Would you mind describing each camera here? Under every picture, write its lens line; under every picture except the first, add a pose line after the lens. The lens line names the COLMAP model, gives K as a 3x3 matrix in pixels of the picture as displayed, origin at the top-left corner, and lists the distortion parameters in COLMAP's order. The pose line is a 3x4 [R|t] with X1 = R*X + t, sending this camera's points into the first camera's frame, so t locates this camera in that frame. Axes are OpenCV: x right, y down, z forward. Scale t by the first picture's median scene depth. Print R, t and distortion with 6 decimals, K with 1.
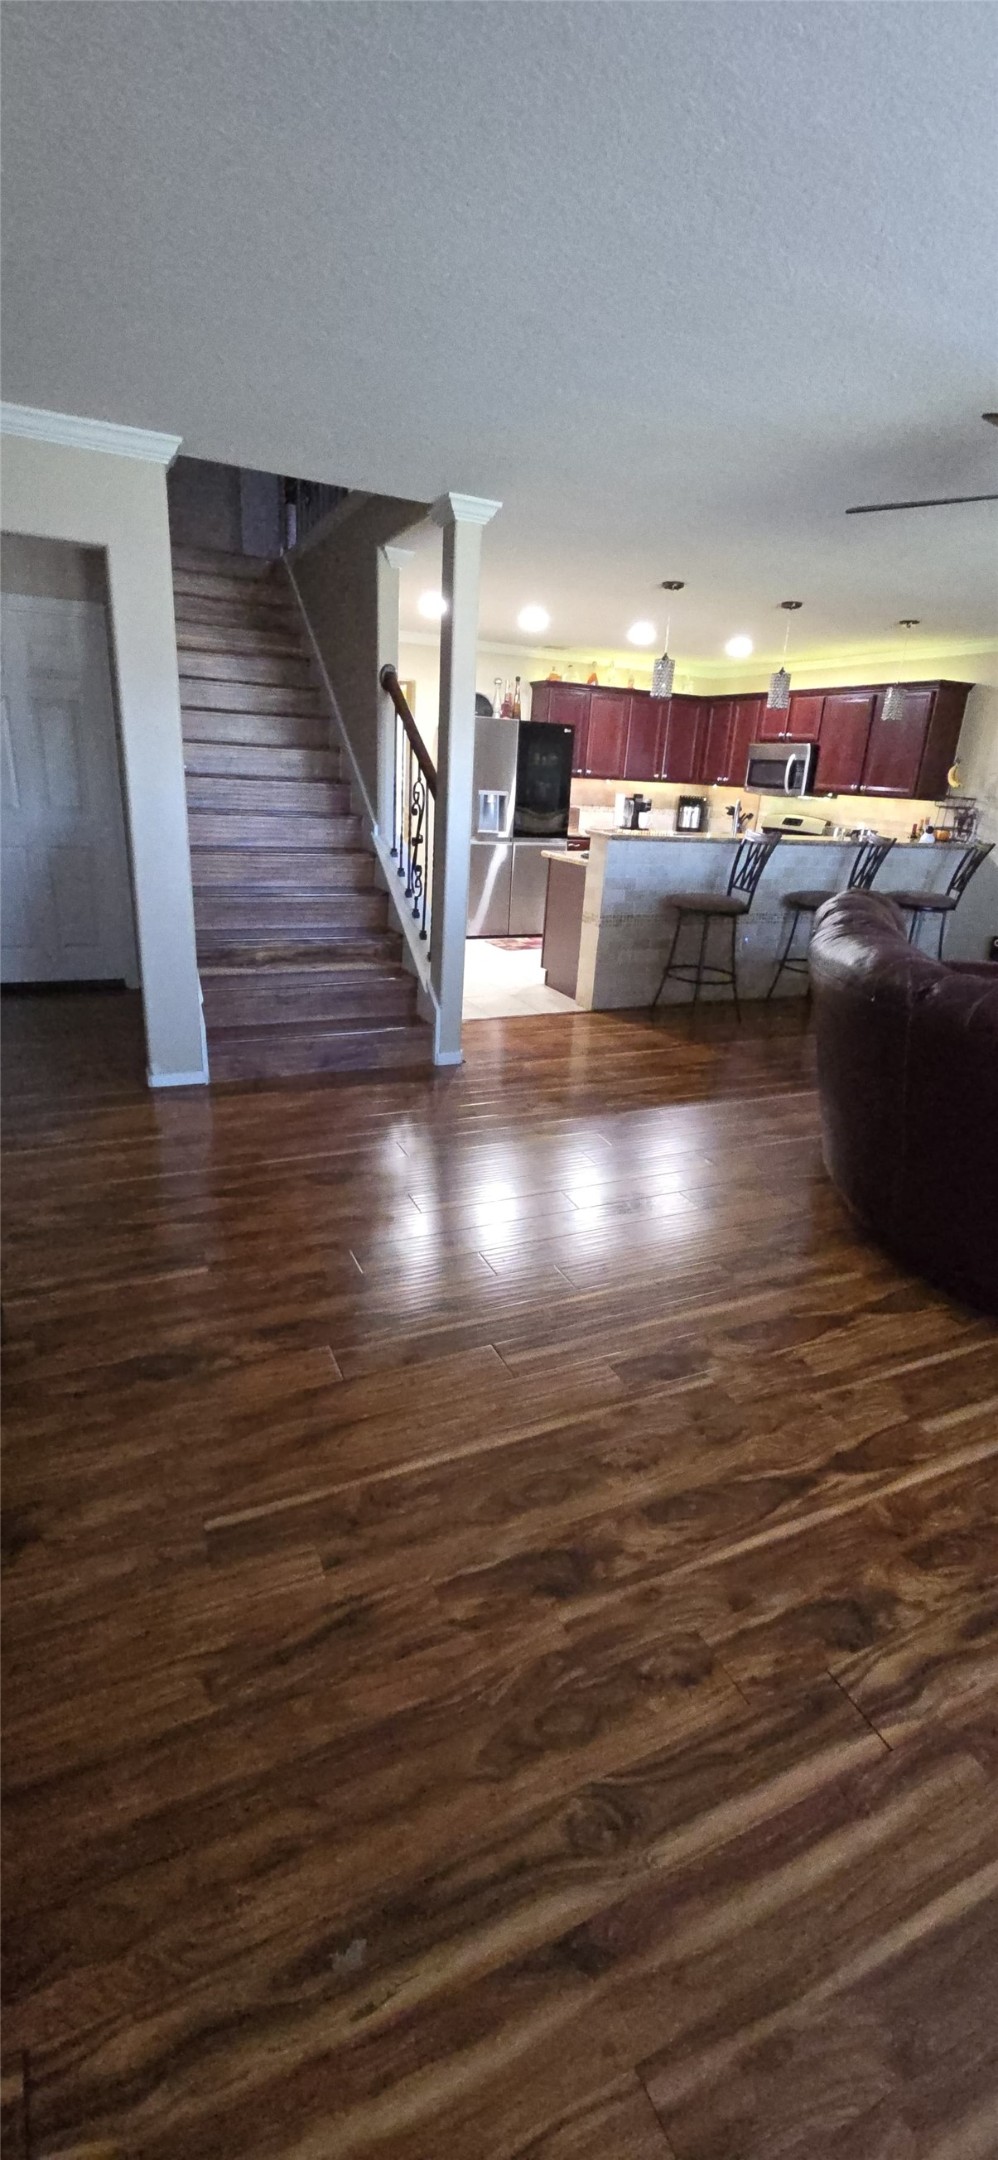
lens RADIAL K [[886.3, 0, 500.9], [0, 886.3, 1082.9], [0, 0, 1]] dist [0.000632, 0.000009]
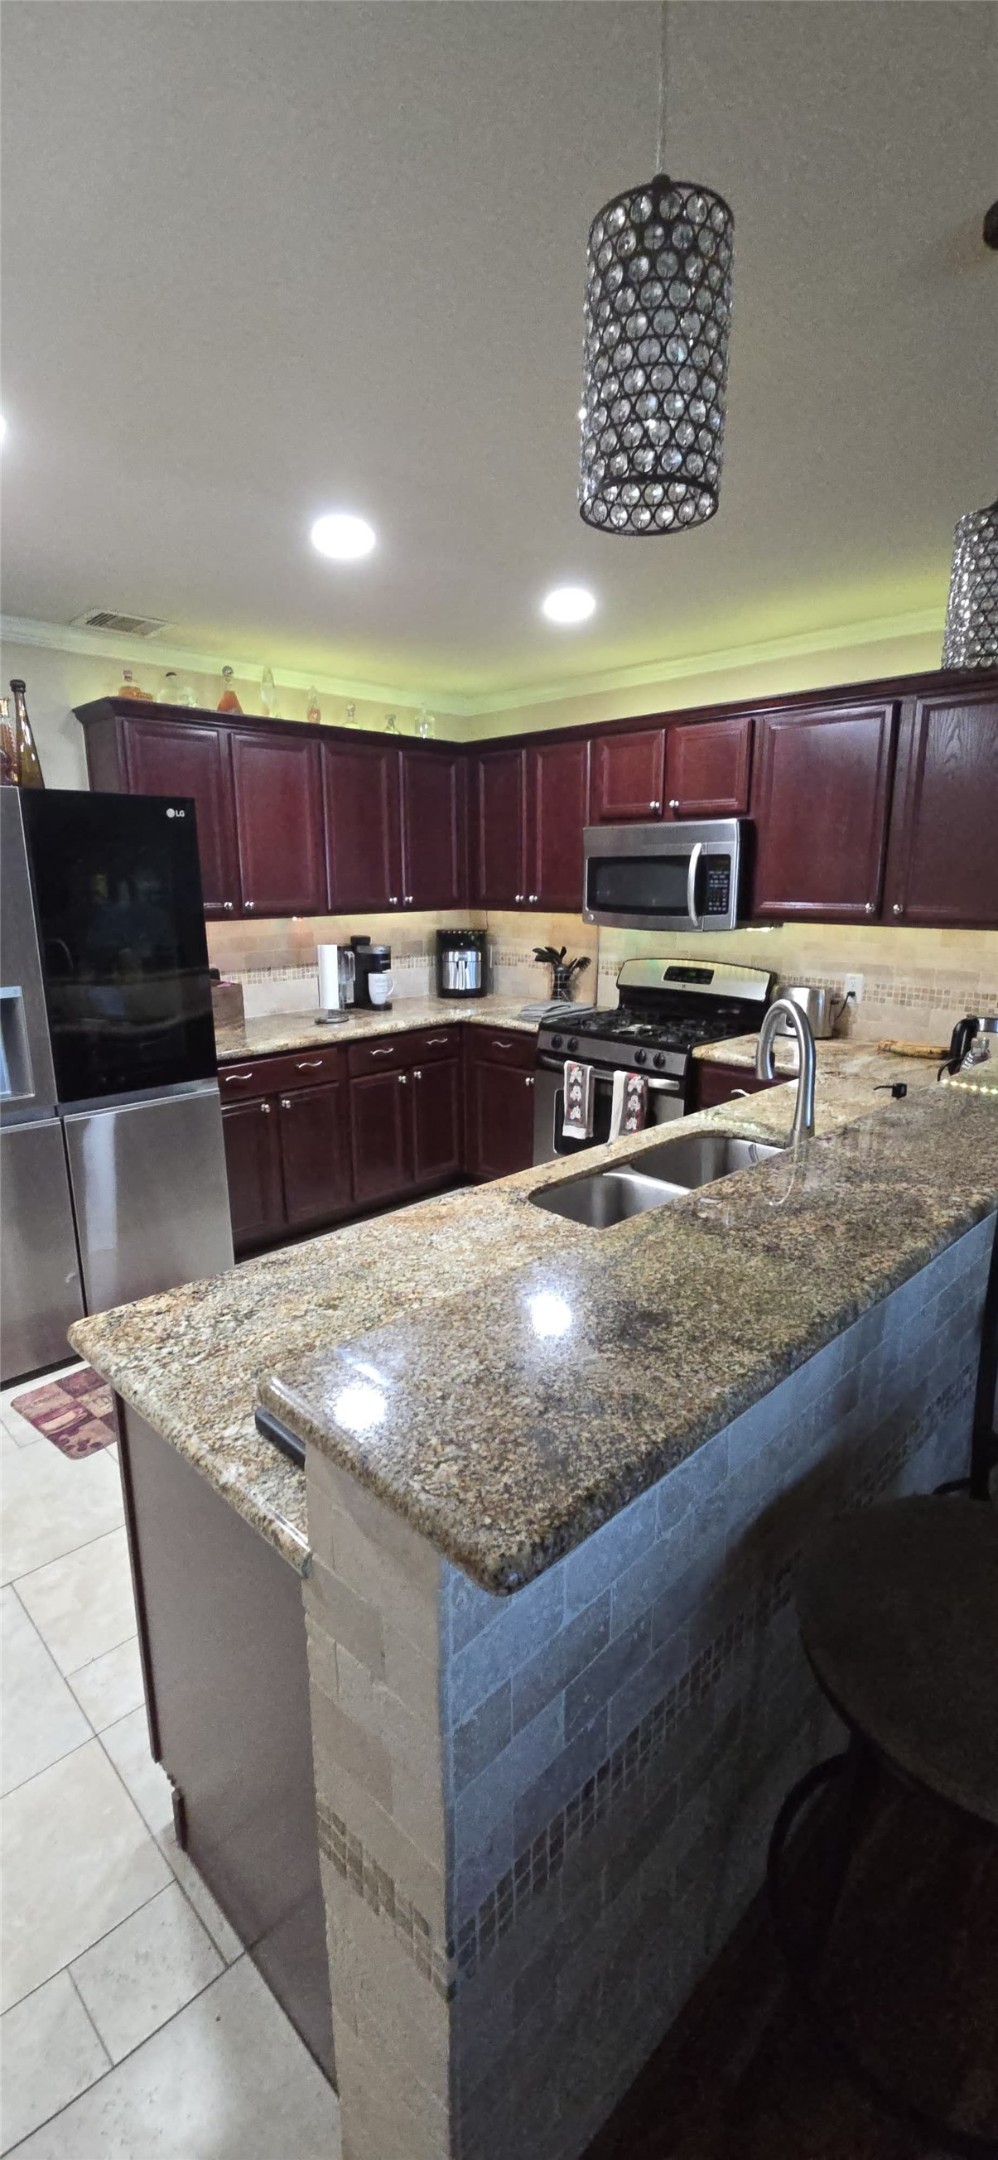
lens RADIAL K [[886.3, 0, 502.6], [0, 886.3, 1077.4], [0, 0, 1]] dist [0.000632, 0.000009]
pose [[0.935432, -0.130527, 0.328527, 0.060651], [0.166275, 0.982575, -0.083059, -0.207413], [-0.311961, 0.132322, 0.940835, 0.555362]]
